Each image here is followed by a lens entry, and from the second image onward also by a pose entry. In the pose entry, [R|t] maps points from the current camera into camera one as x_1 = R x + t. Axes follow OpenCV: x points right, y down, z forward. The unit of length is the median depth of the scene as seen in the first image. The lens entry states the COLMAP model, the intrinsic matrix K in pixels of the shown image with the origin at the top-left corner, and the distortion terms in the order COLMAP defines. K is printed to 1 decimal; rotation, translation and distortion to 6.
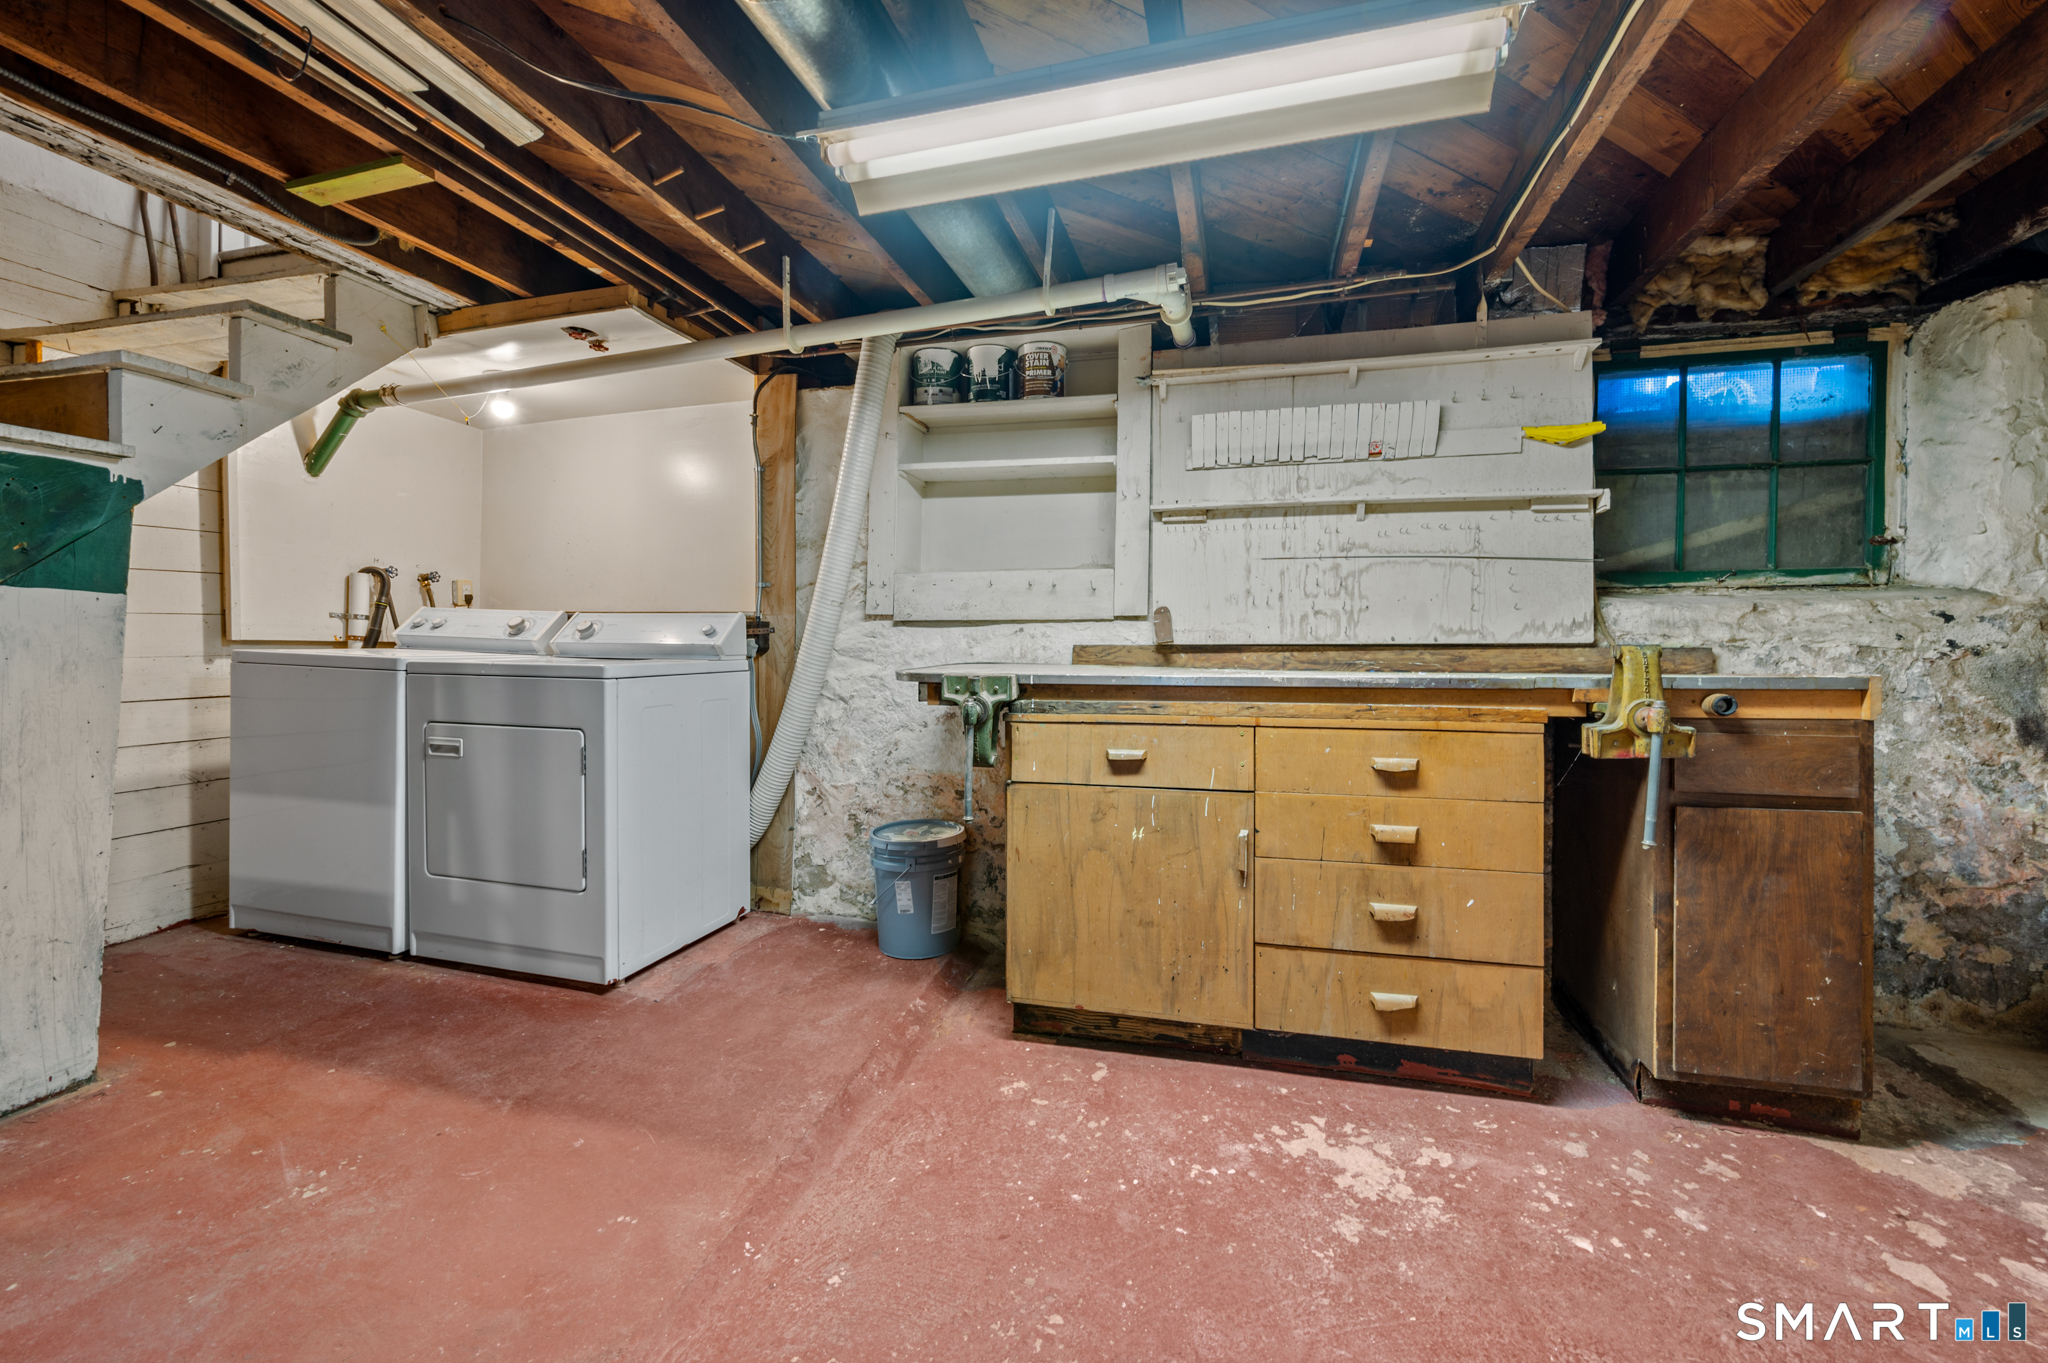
lens RADIAL K [[817.1, 0, 1027.4], [0, 817.1, 667.6], [0, 0, 1]] dist [0.000041, -0.000050]
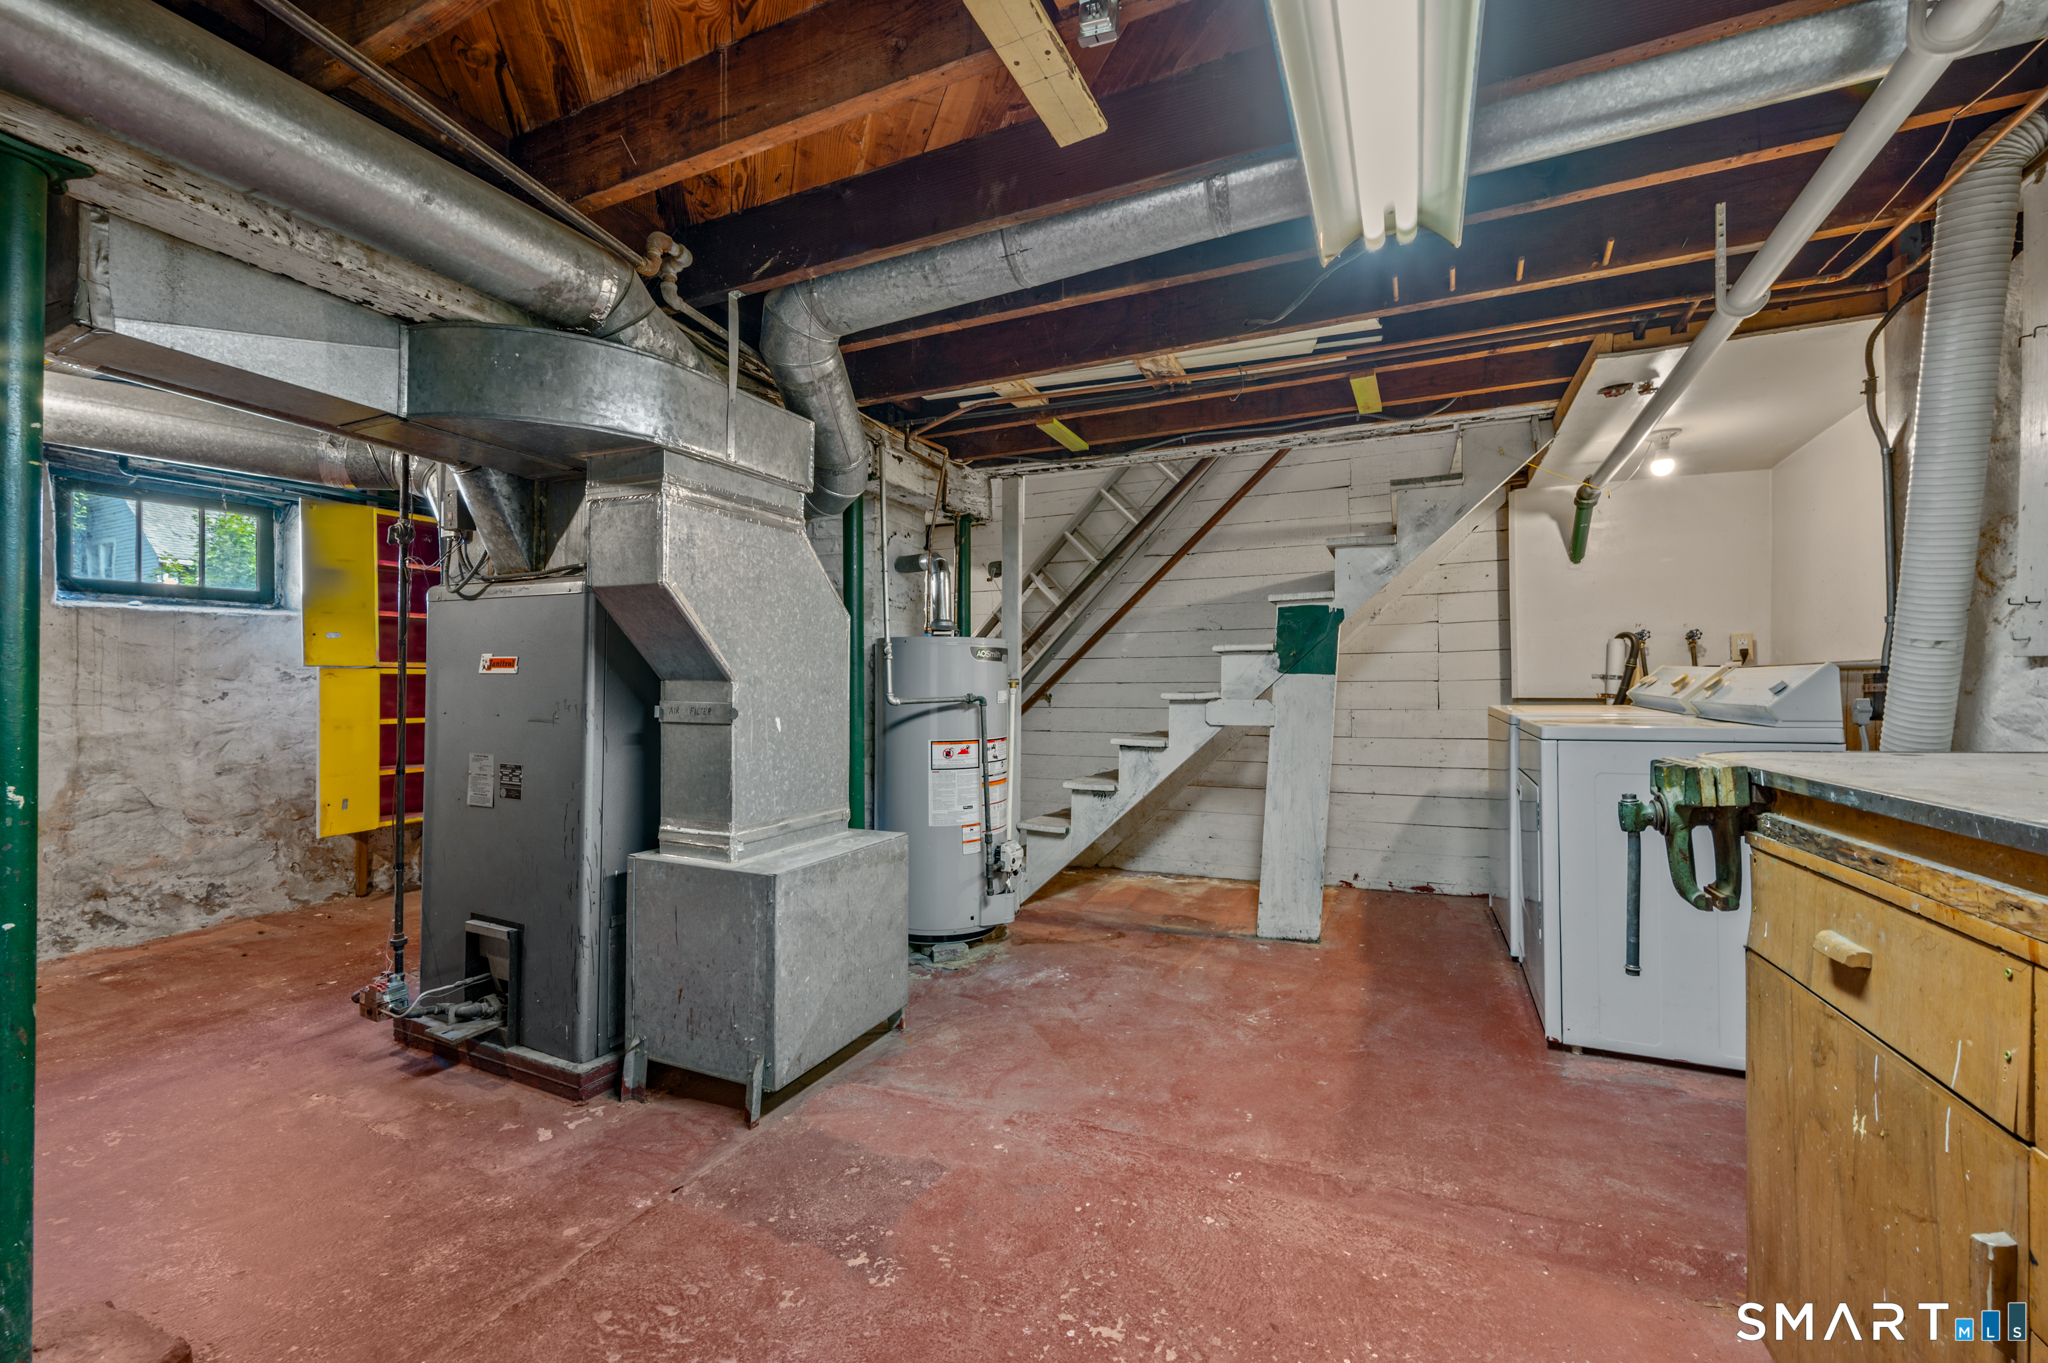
lens RADIAL K [[818.2, 0, 1035.0], [0, 818.2, 692.0], [0, 0, 1]] dist [-0.000247, 0.000014]
pose [[-0.164082, -0.002300, -0.986444, 0.680231], [-0.023323, 0.999727, 0.001549, -0.036705], [0.986171, 0.023261, -0.164091, 0.598658]]
